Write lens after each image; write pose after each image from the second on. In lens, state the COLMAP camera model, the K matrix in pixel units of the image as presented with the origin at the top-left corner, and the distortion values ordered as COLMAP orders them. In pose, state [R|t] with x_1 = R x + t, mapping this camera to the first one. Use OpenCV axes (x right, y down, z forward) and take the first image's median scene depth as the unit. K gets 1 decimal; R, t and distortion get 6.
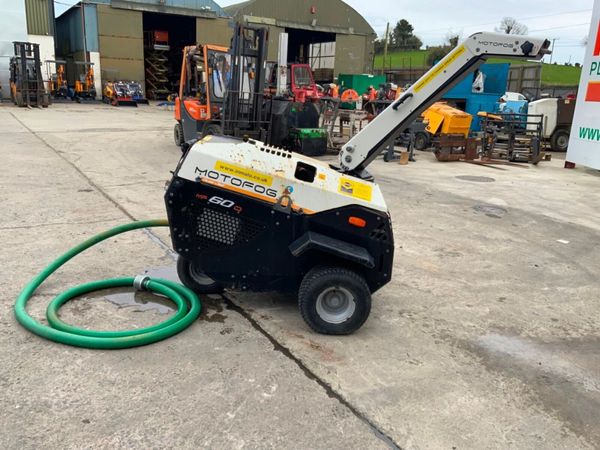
lens RADIAL K [[494.7, 0, 302.6], [0, 494.7, 231.4], [0, 0, 1]] dist [0.073068, -0.134394]
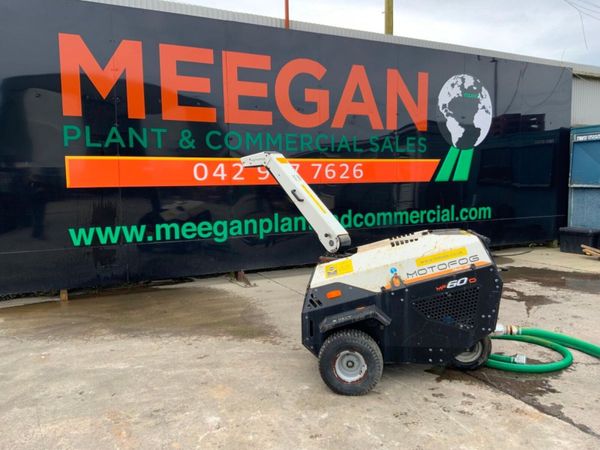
lens RADIAL K [[494.7, 0, 300.5], [0, 494.7, 226.4], [0, 0, 1]] dist [0.073068, -0.134394]
pose [[-0.988445, -0.046841, 0.144160, 0.023748], [0.008932, 0.931403, 0.363881, -0.689812], [-0.151315, 0.360964, -0.920222, 2.333387]]
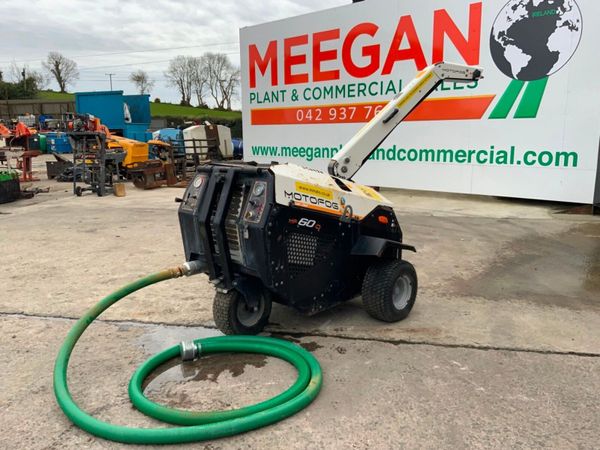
lens RADIAL K [[494.7, 0, 300.2], [0, 494.7, 229.1], [0, 0, 1]] dist [0.073068, -0.134394]
pose [[0.688076, -0.189208, 0.700537, -0.845765], [0.235568, 0.971364, 0.030978, -0.080314], [-0.686338, 0.143709, 0.712943, 0.321021]]
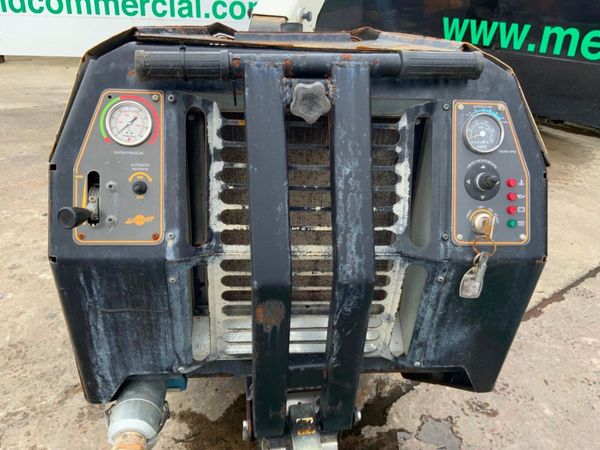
lens RADIAL K [[494.7, 0, 300.7], [0, 494.7, 226.5], [0, 0, 1]] dist [0.073068, -0.134394]
pose [[-0.075906, -0.477625, 0.875279, -0.501101], [0.230644, 0.845594, 0.481429, -0.250571], [-0.970073, 0.238421, 0.045976, 1.108911]]
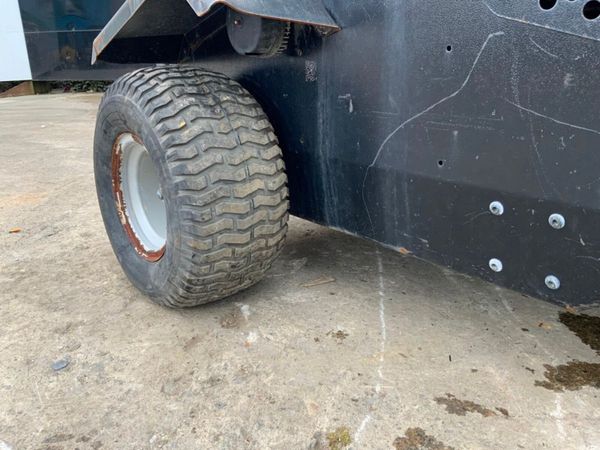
lens RADIAL K [[494.7, 0, 309.3], [0, 494.7, 225.9], [0, 0, 1]] dist [0.073068, -0.134394]
pose [[-0.642723, -0.293266, 0.707745, -0.224065], [0.190879, 0.833392, 0.518673, -0.095367], [-0.741938, 0.468457, -0.479662, 1.458558]]
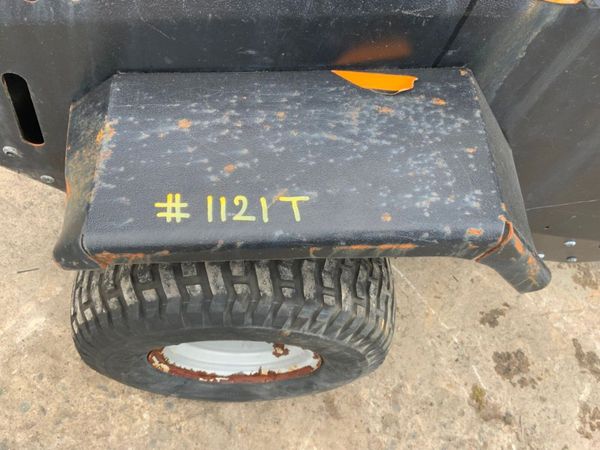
lens RADIAL K [[494.7, 0, 303.3], [0, 494.7, 226.6], [0, 0, 1]] dist [0.073068, -0.134394]
pose [[-0.952749, -0.156873, -0.260114, 0.100582], [-0.290265, 0.217810, 0.931829, -0.208927], [-0.089523, 0.963301, -0.253053, 1.378658]]
